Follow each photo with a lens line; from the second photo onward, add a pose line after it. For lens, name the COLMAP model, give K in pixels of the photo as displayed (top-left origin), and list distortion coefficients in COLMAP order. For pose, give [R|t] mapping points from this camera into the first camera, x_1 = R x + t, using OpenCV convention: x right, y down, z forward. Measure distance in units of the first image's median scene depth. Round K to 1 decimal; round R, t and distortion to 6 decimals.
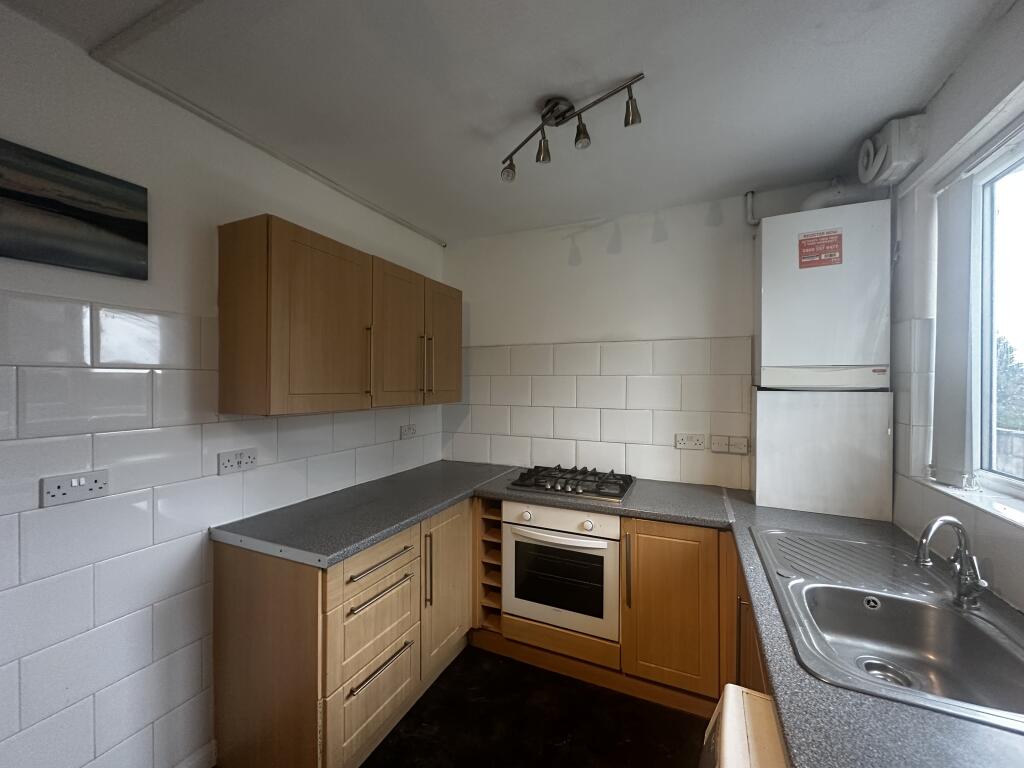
lens RADIAL K [[409.9, 0, 511.4], [0, 409.9, 386.4], [0, 0, 1]] dist [-0.003049, 0.000254]
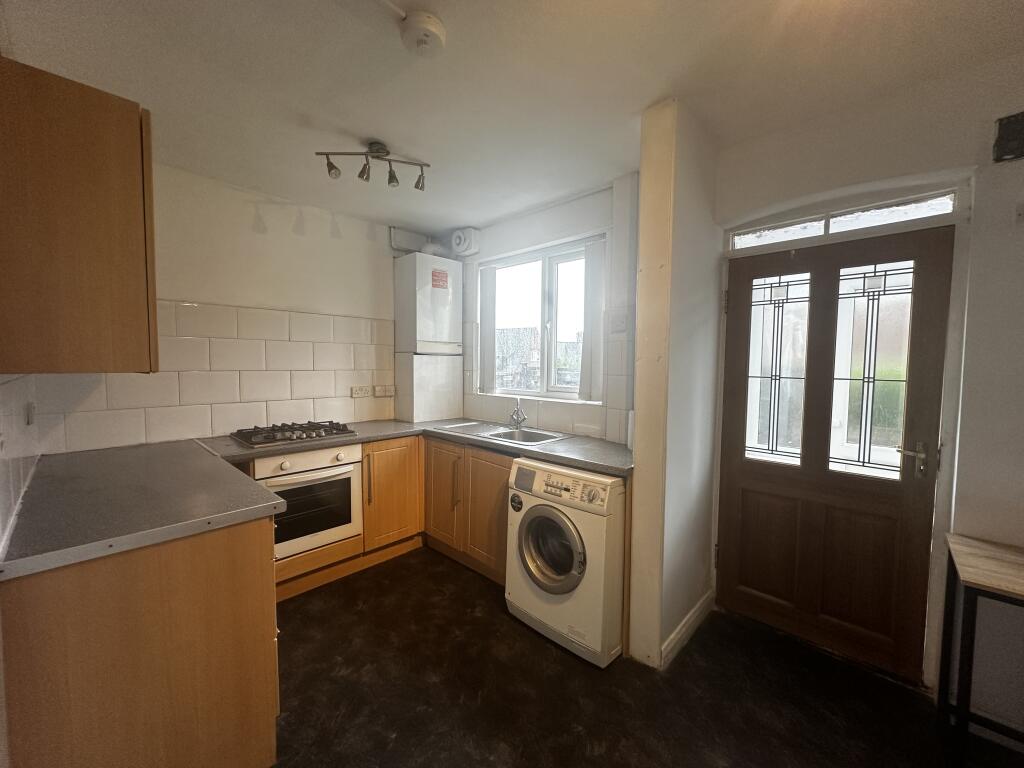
lens RADIAL K [[409.9, 0, 513.7], [0, 409.9, 384.3], [0, 0, 1]] dist [-0.003049, 0.000254]
pose [[0.312947, -0.049494, 0.948480, -0.886375], [-0.000516, 0.998632, 0.052281, 0.044009], [-0.949771, -0.016850, 0.312493, 0.082782]]
